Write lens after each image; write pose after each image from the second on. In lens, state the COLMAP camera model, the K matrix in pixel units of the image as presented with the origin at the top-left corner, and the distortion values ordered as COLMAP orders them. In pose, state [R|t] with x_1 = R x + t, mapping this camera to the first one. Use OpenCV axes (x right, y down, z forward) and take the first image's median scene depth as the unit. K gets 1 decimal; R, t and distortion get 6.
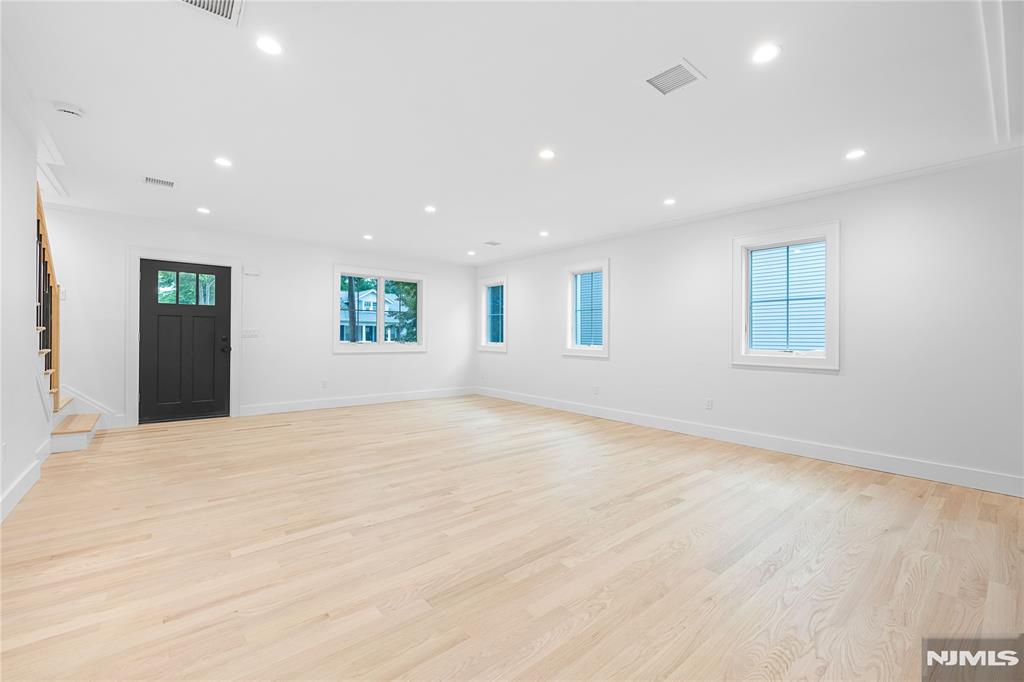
lens RADIAL K [[410.9, 0, 512.0], [0, 410.9, 341.0], [0, 0, 1]] dist [-0.000660, -0.000284]
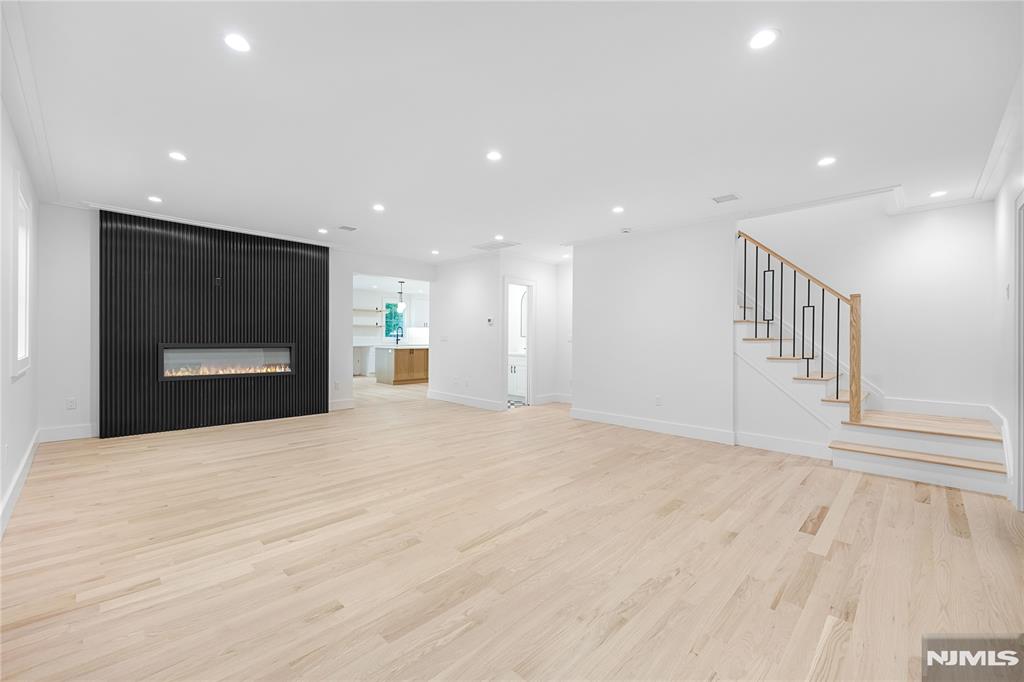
lens RADIAL K [[423.2, 0, 506.1], [0, 423.2, 336.4], [0, 0, 1]] dist [0.000333, 0.000125]
pose [[-0.996883, -0.022962, -0.075479, -0.203228], [-0.023669, 0.999684, 0.008494, -0.028649], [0.075260, 0.010254, -0.997111, 1.965084]]
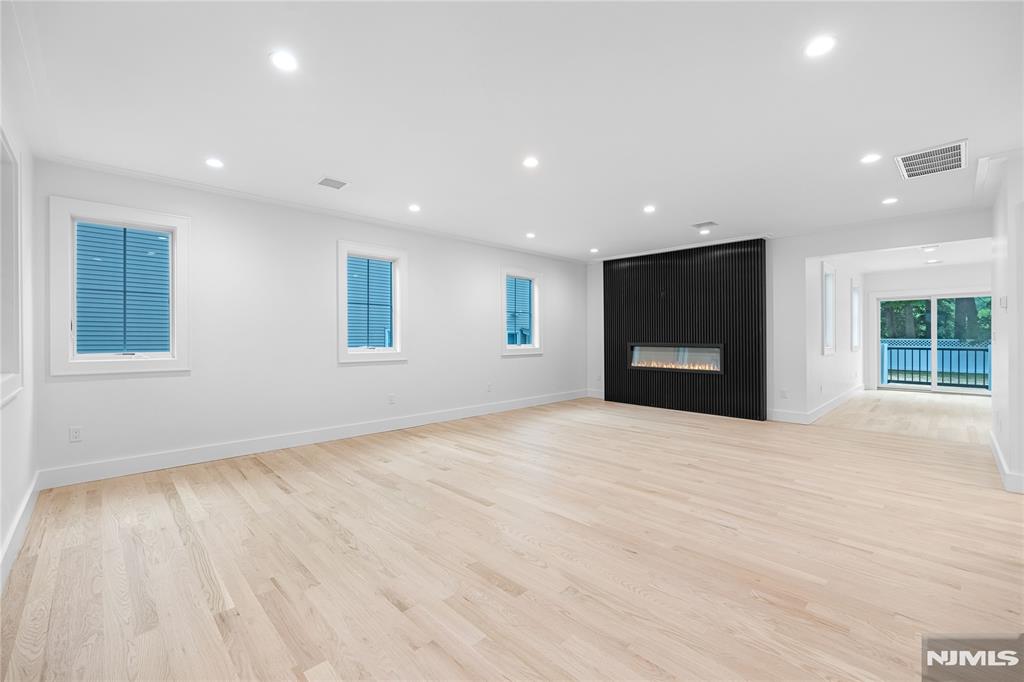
lens RADIAL K [[423.2, 0, 506.1], [0, 423.2, 336.4], [0, 0, 1]] dist [0.000333, 0.000125]
pose [[-0.046789, -0.013181, 0.998818, -1.084517], [0.014635, 0.999797, 0.013879, -0.032975], [-0.998798, 0.015267, -0.046587, 1.243927]]
